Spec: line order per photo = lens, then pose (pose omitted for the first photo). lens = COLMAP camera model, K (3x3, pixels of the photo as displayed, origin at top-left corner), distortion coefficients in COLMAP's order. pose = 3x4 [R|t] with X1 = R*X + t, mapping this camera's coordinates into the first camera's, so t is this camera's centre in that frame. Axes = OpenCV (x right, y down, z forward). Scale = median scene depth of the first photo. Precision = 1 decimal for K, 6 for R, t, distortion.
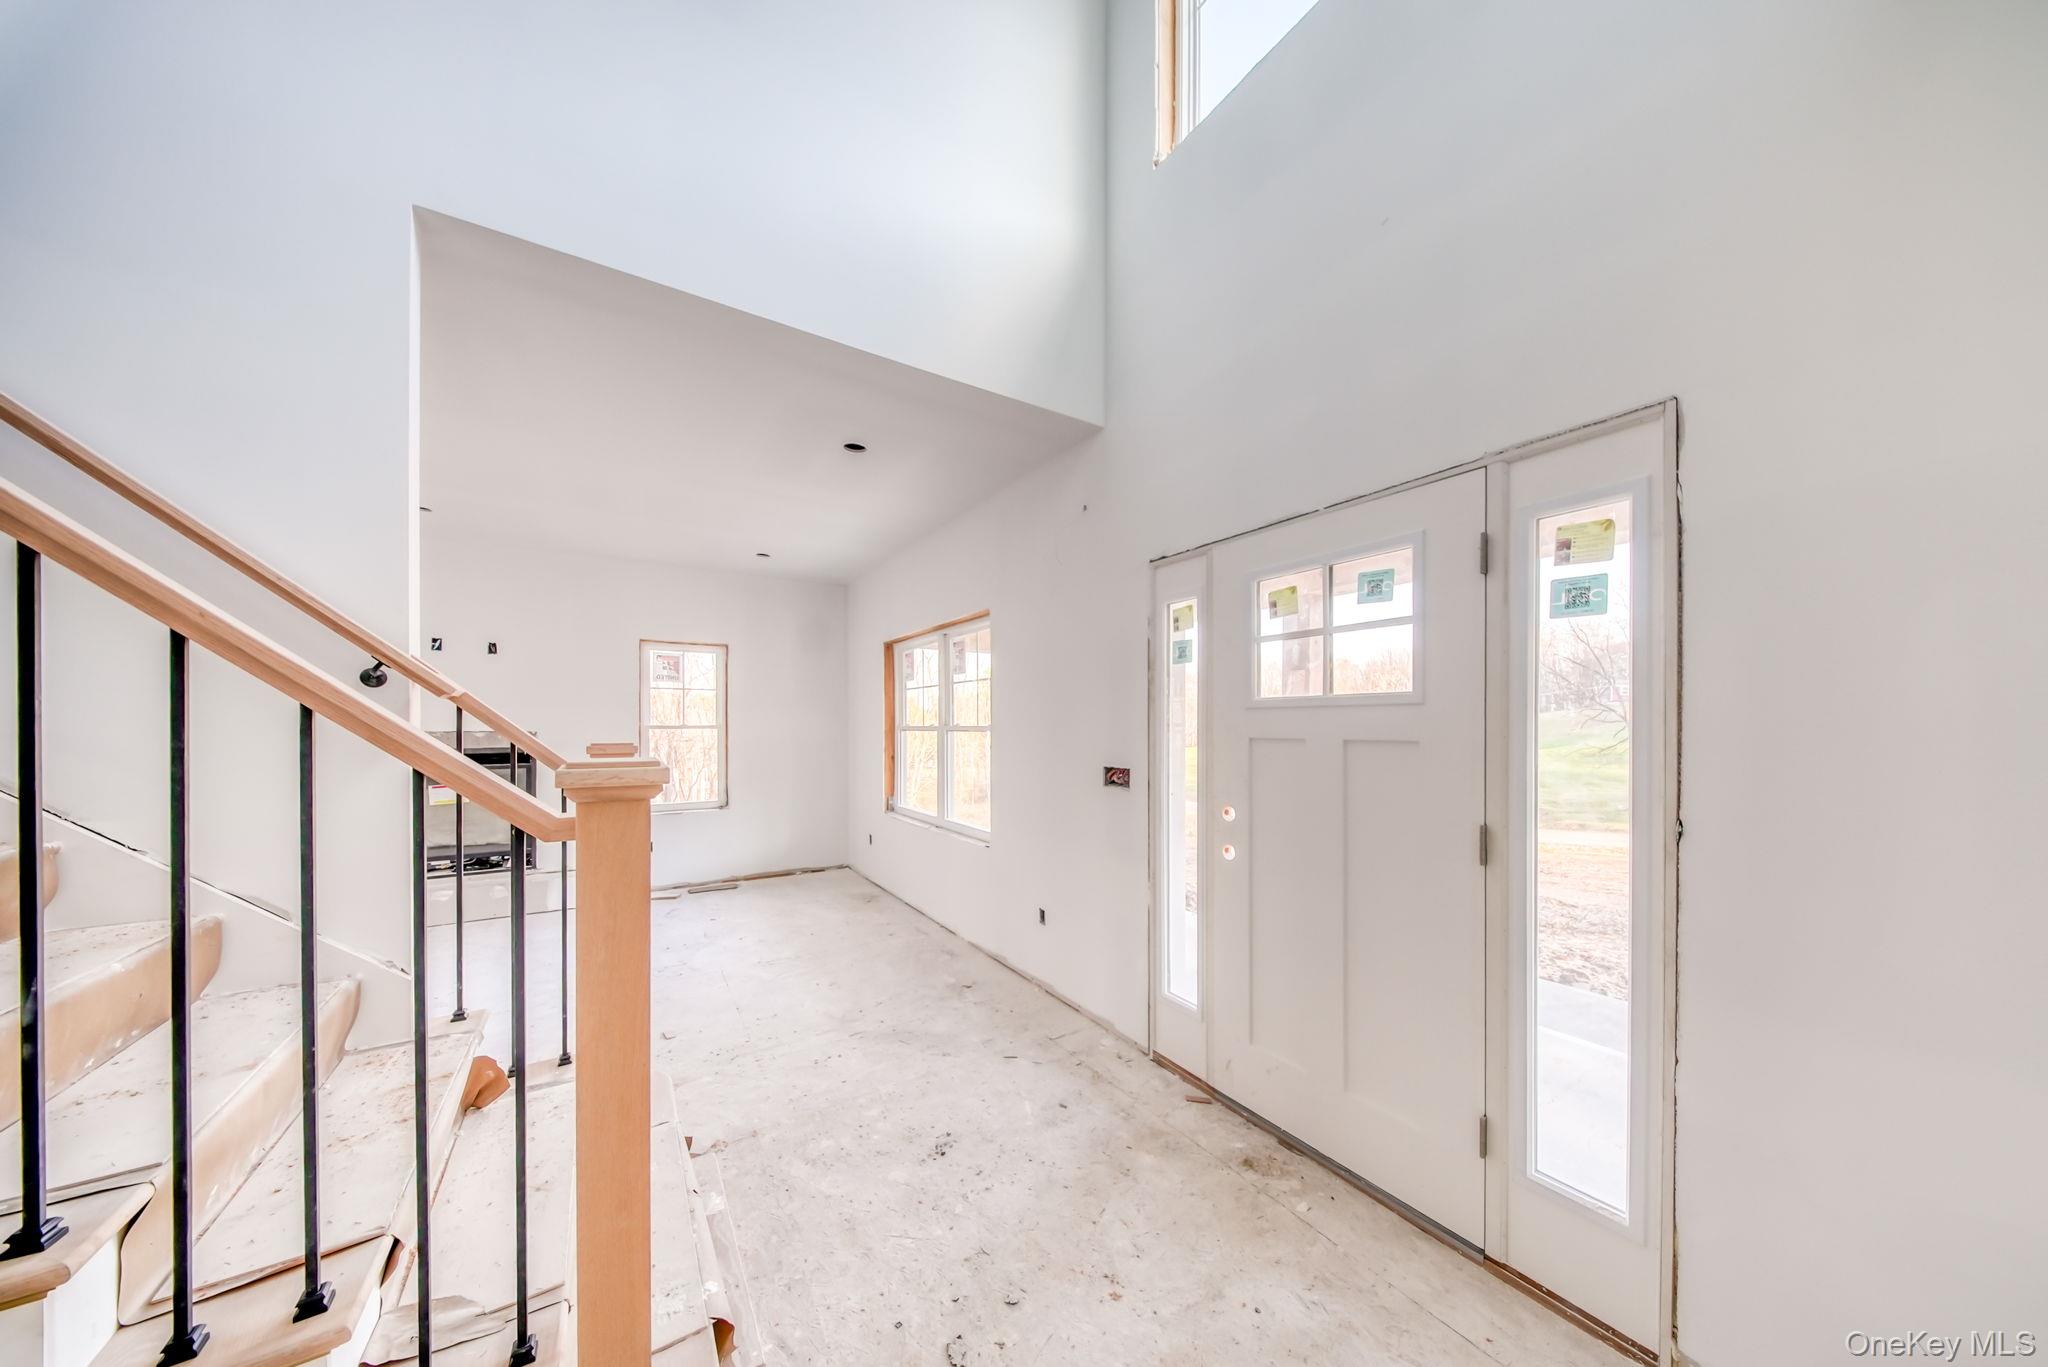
lens RADIAL K [[679.7, 0, 1150.3], [0, 679.7, 730.5], [0, 0, 1]] dist [0.000224, -0.000018]
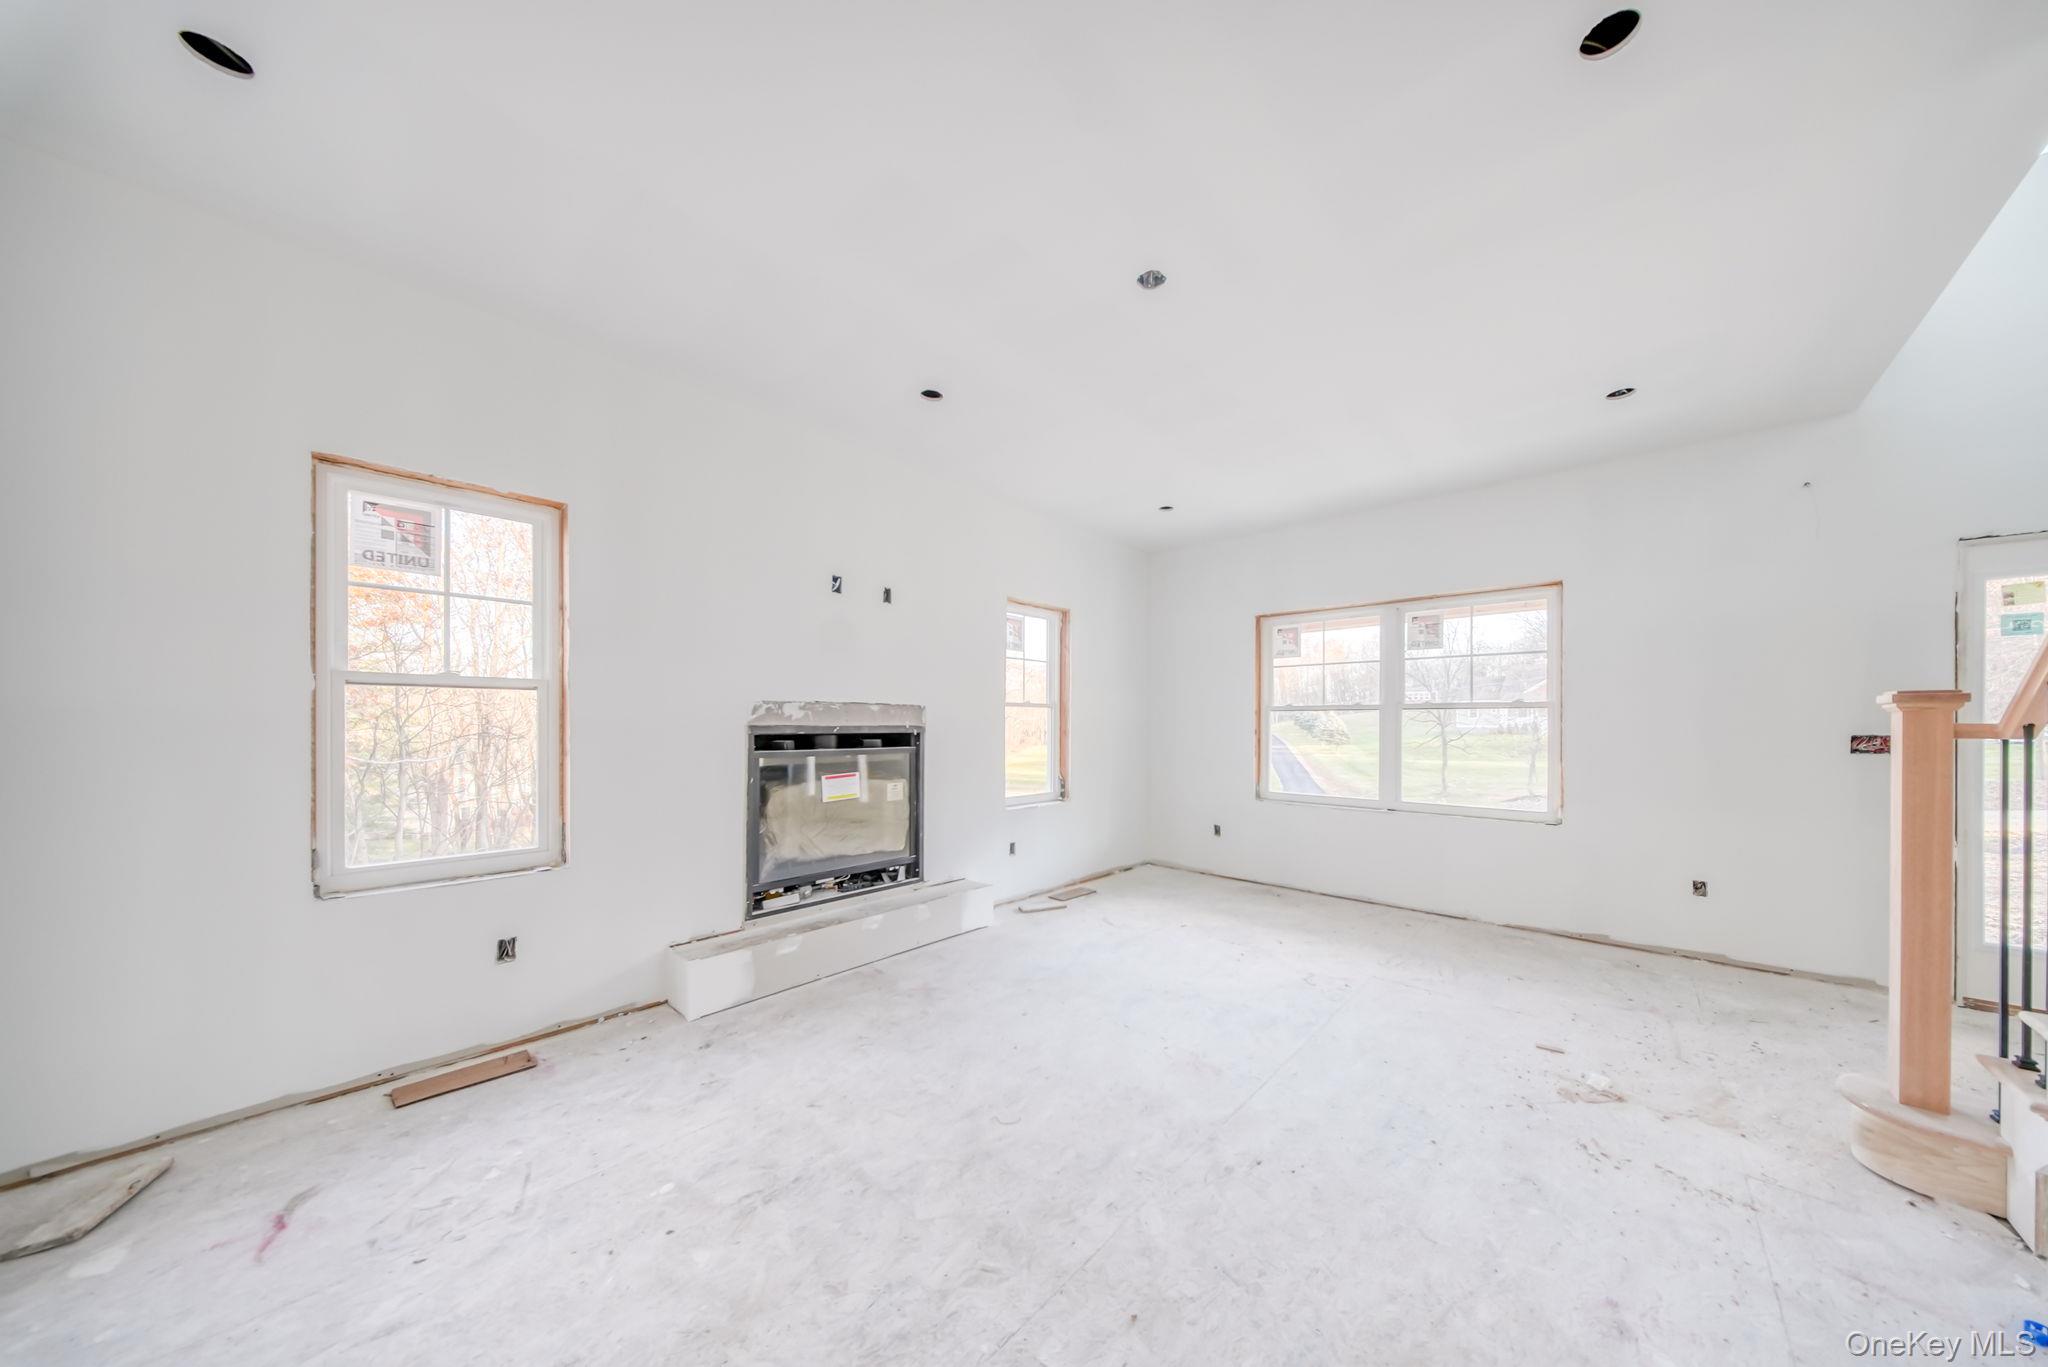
lens RADIAL K [[643.4, 0, 1179.8], [0, 643.4, 730.1], [0, 0, 1]] dist [-0.007965, -0.000026]
pose [[0.962174, 0.001517, 0.272433, -0.844410], [-0.001232, 0.999998, -0.001219, 0.030562], [-0.272435, 0.000837, 0.962174, 0.217215]]
